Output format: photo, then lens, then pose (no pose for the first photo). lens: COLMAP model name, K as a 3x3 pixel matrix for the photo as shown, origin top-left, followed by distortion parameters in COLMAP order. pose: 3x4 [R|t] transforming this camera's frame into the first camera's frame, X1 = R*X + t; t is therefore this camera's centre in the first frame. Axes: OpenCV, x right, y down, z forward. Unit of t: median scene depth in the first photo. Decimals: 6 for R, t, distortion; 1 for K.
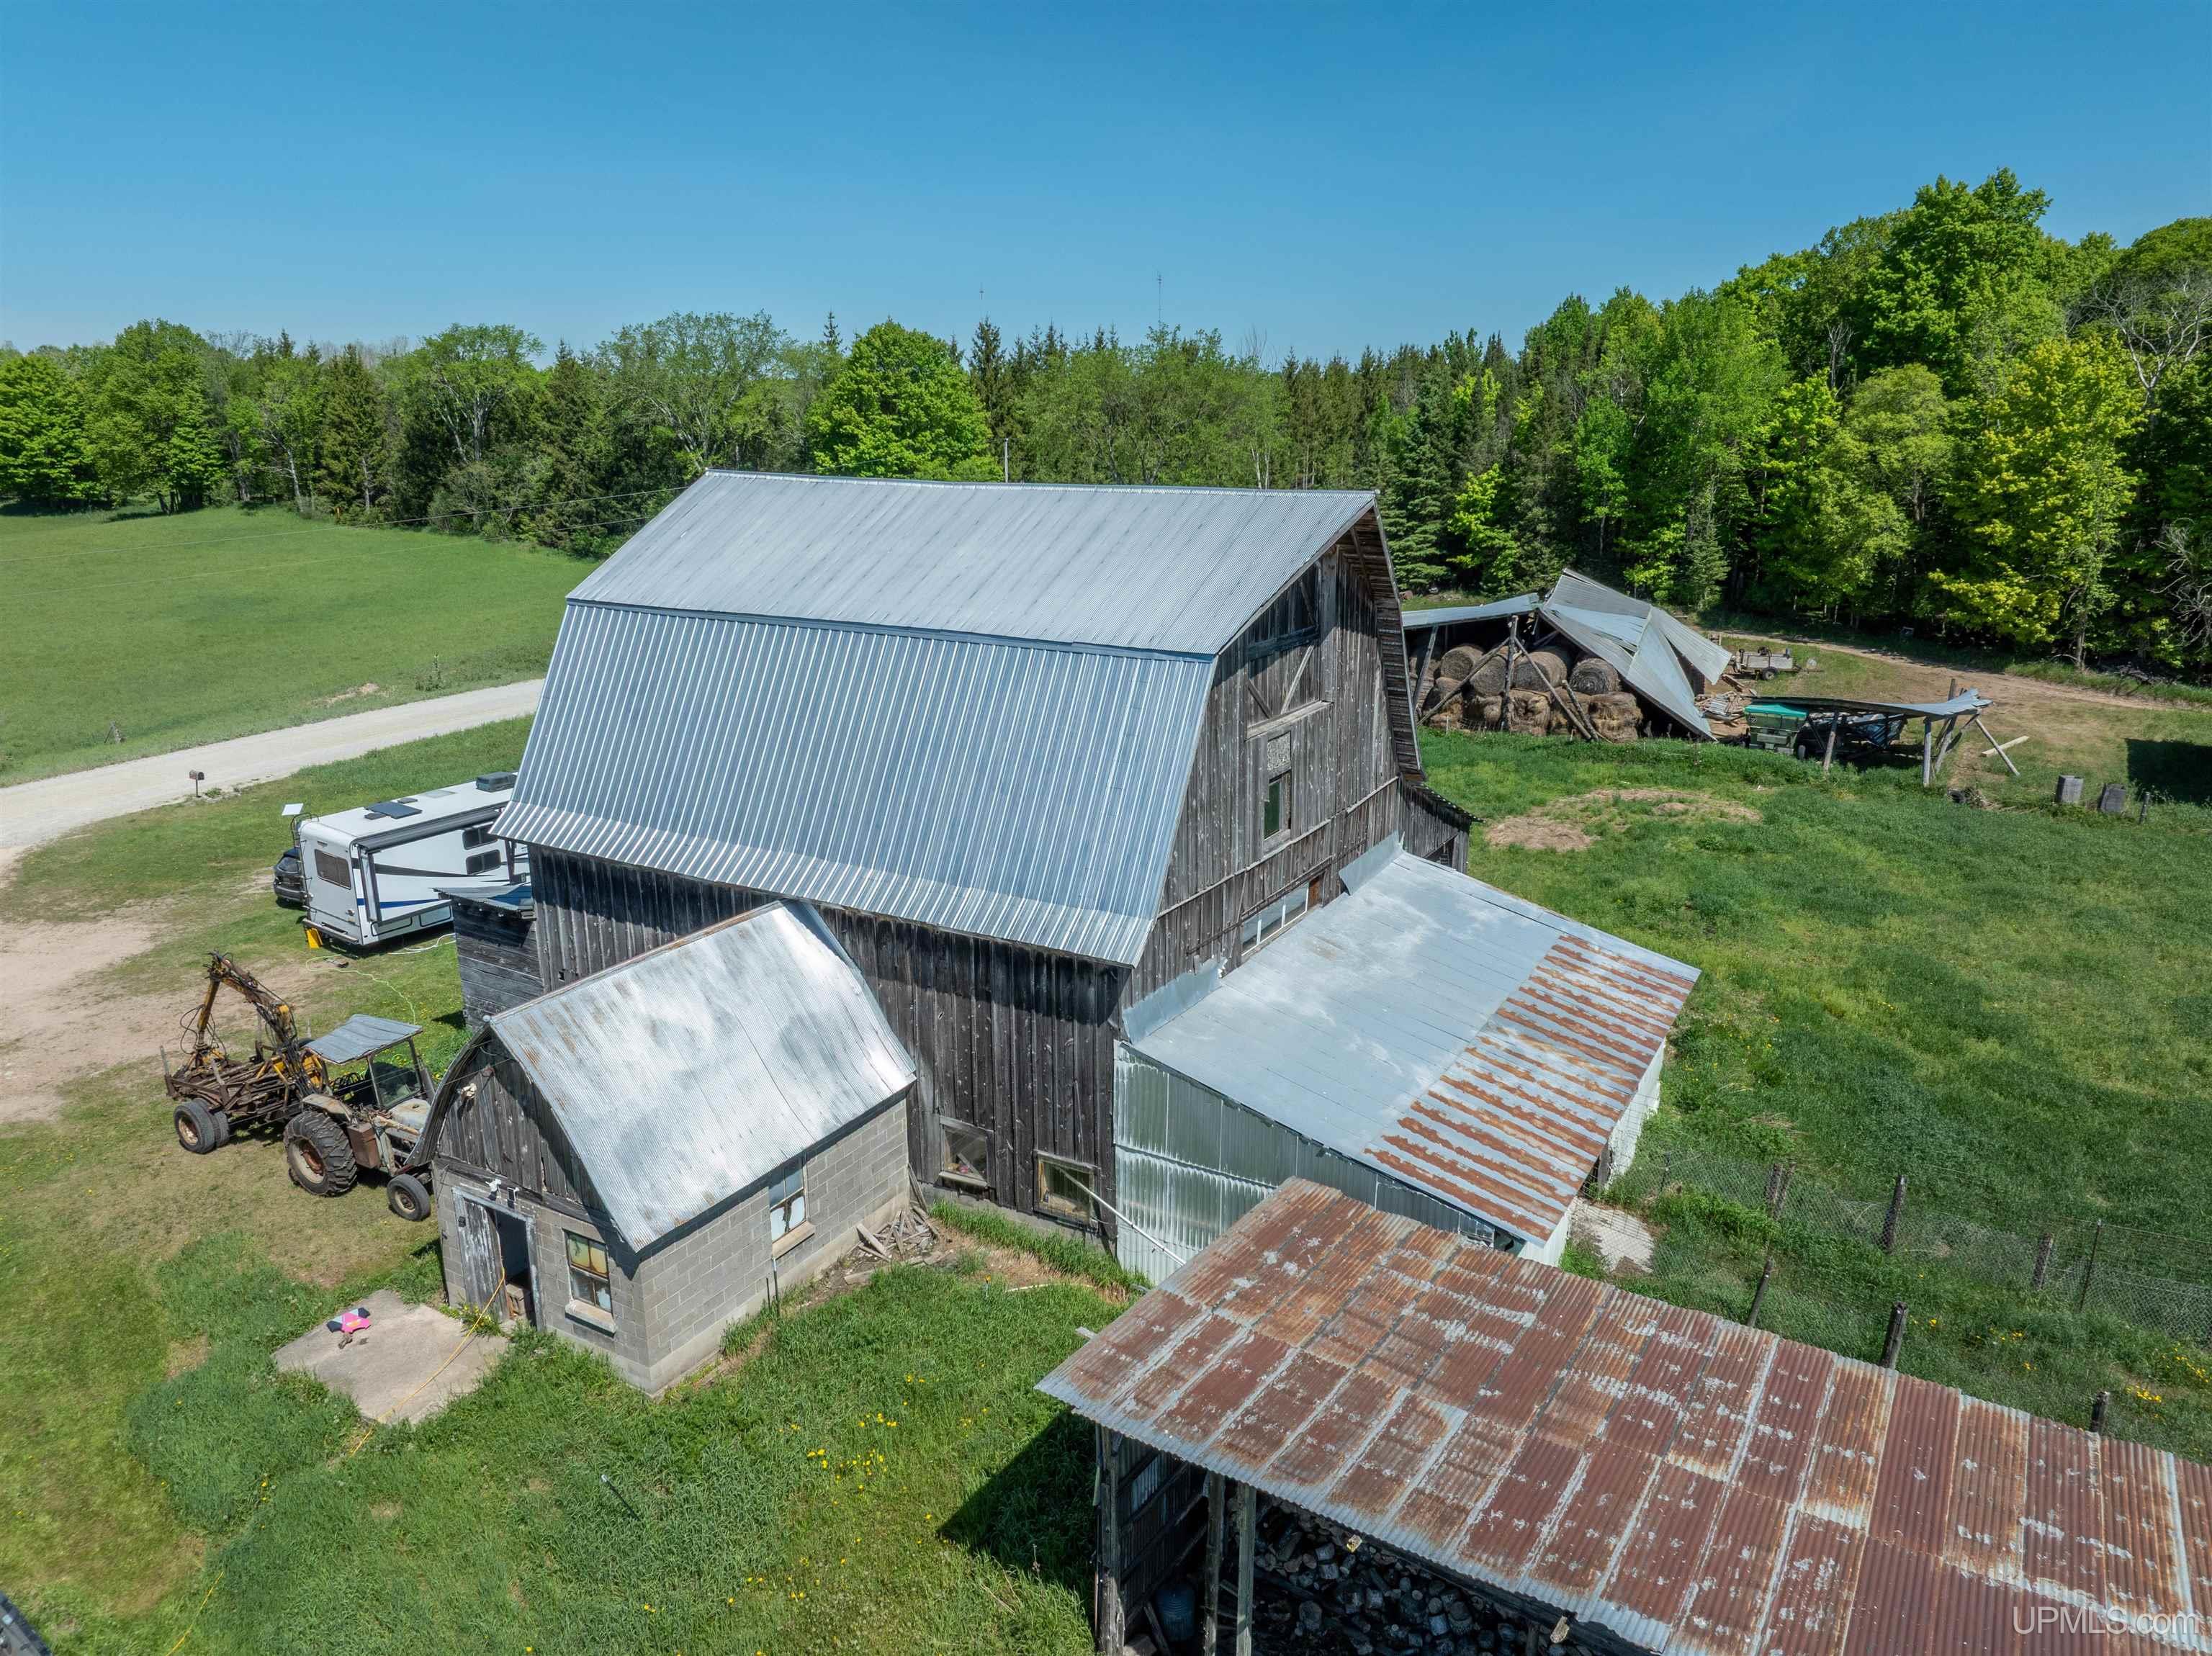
lens RADIAL K [[1554.5, 0, 1112.8], [0, 1554.5, 822.8], [0, 0, 1]] dist [-0.038048, 0.000456]
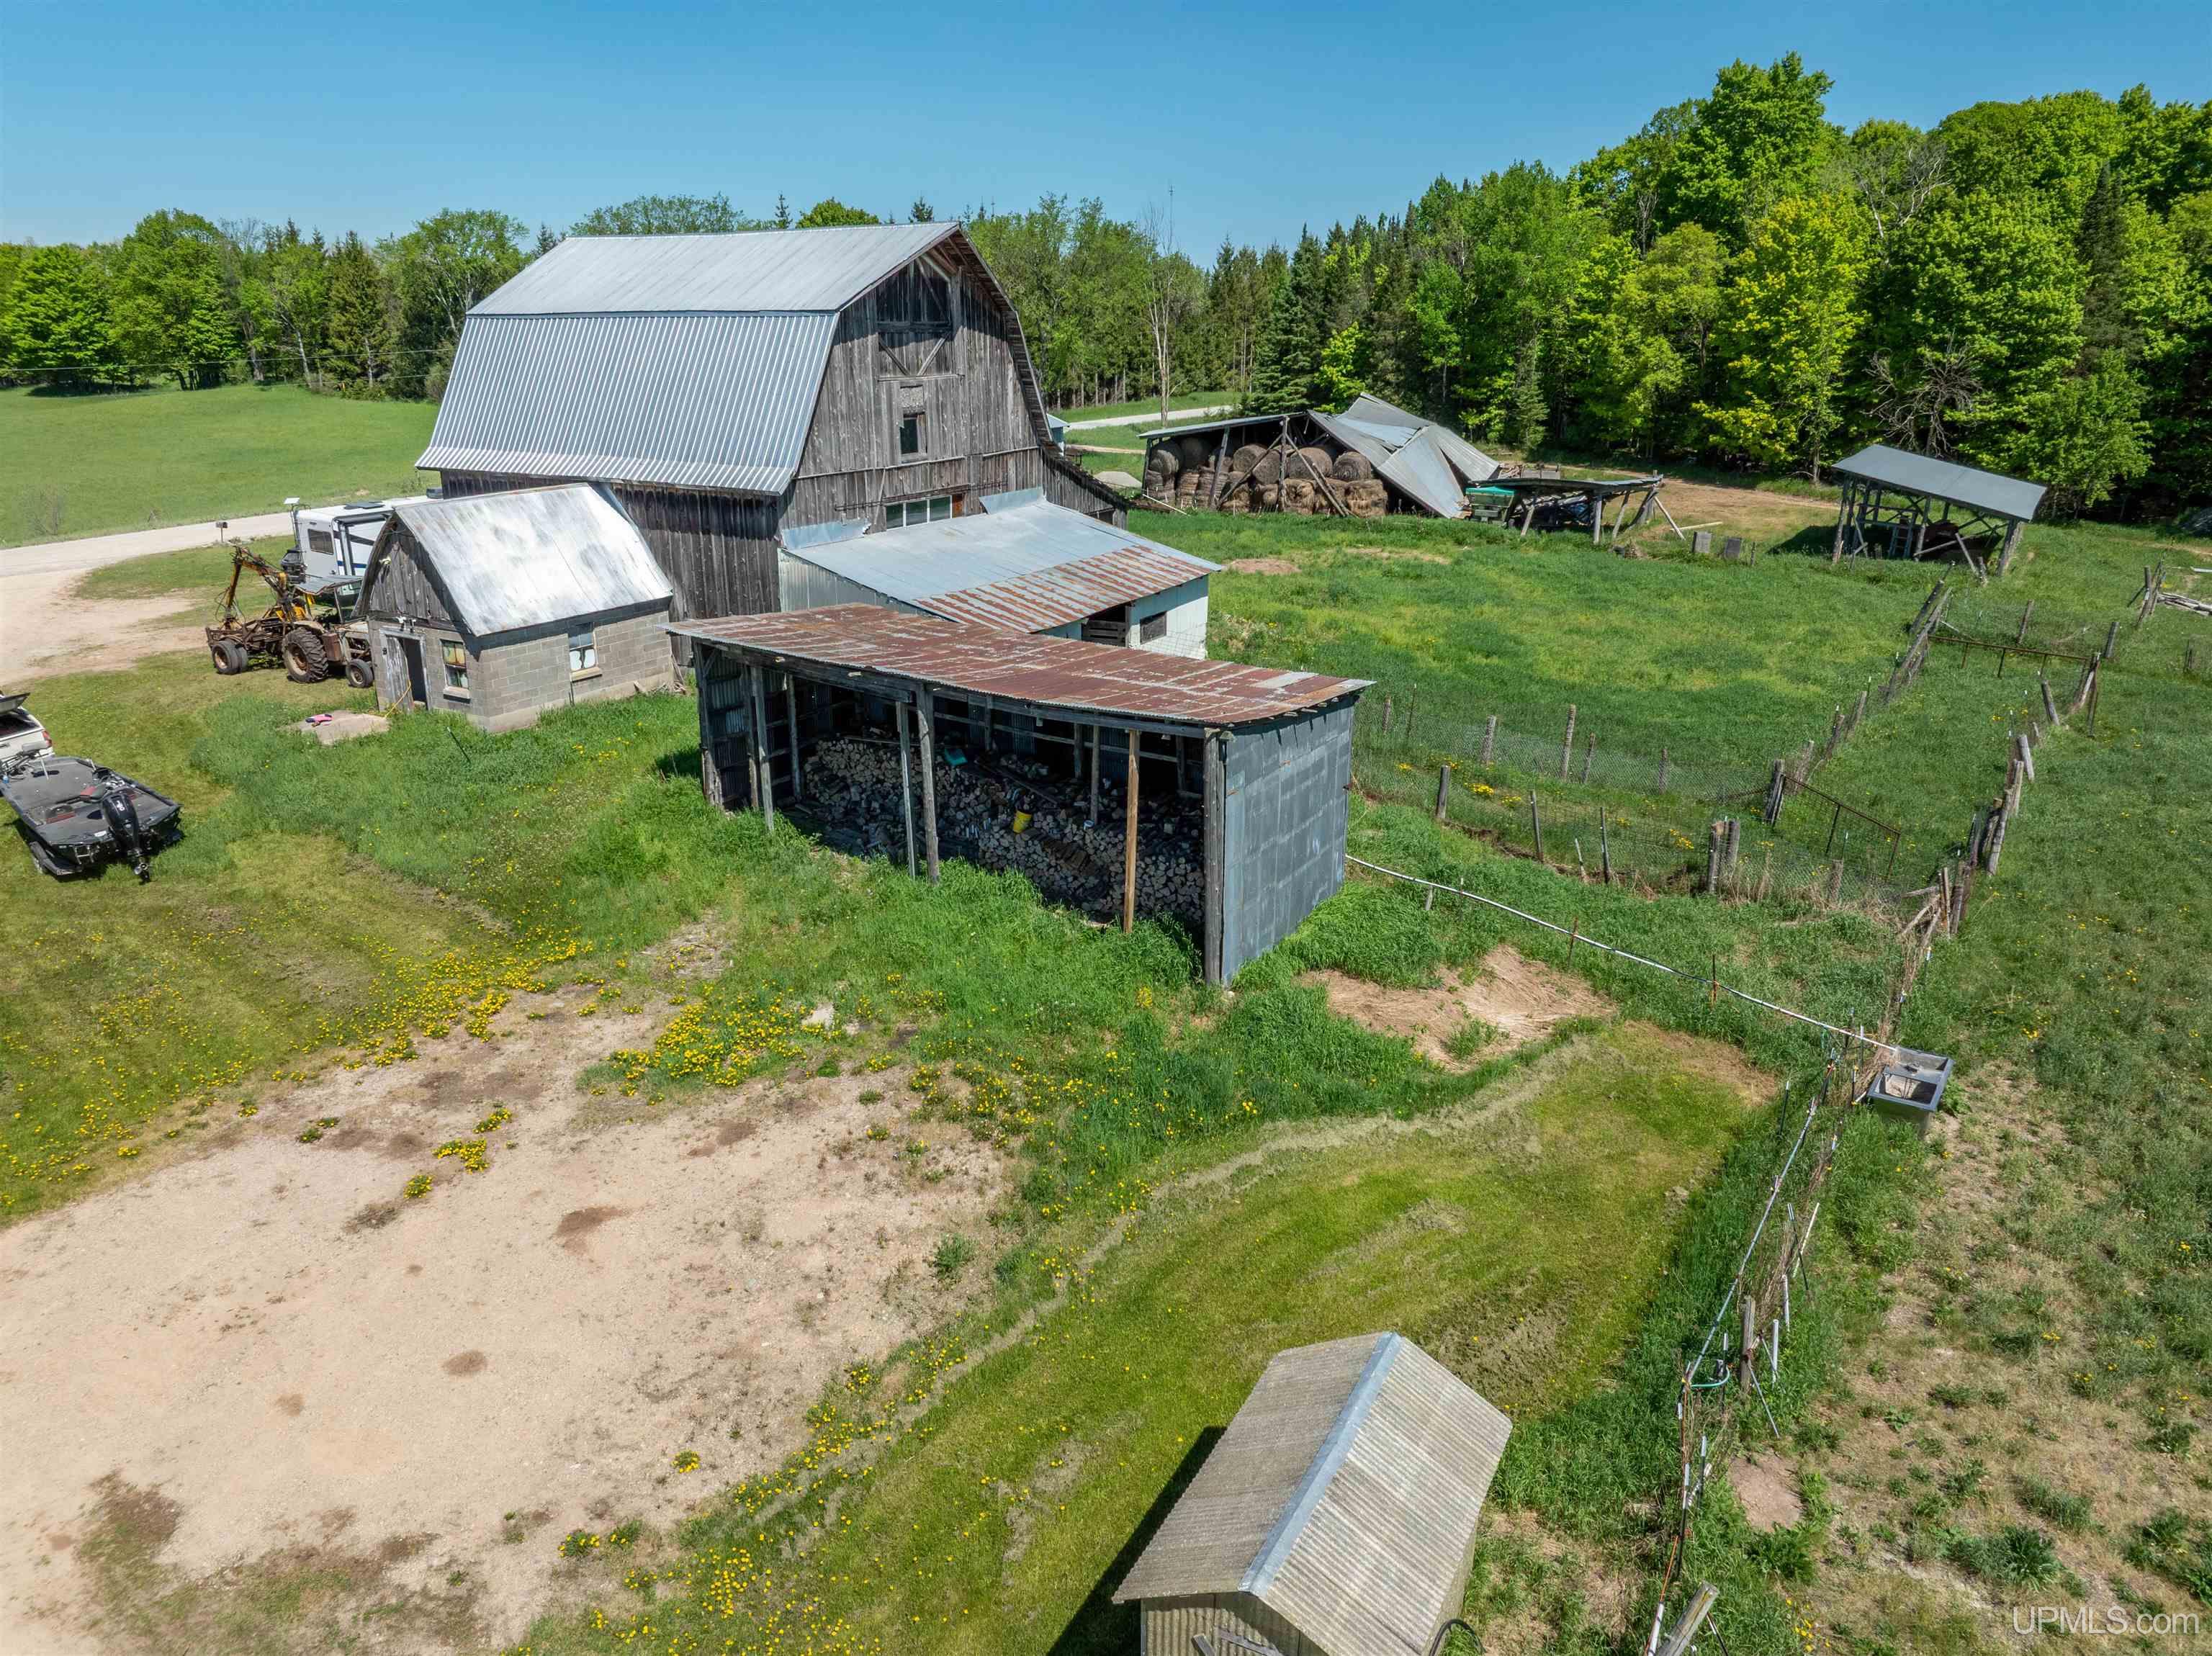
lens RADIAL K [[1554.5, 0, 1112.8], [0, 1554.5, 822.8], [0, 0, 1]] dist [-0.038048, 0.000456]
pose [[0.999926, 0.004850, -0.011175, 0.105188], [-0.004297, 0.998791, 0.048970, 0.097389], [0.011399, -0.048919, 0.998738, -0.182445]]
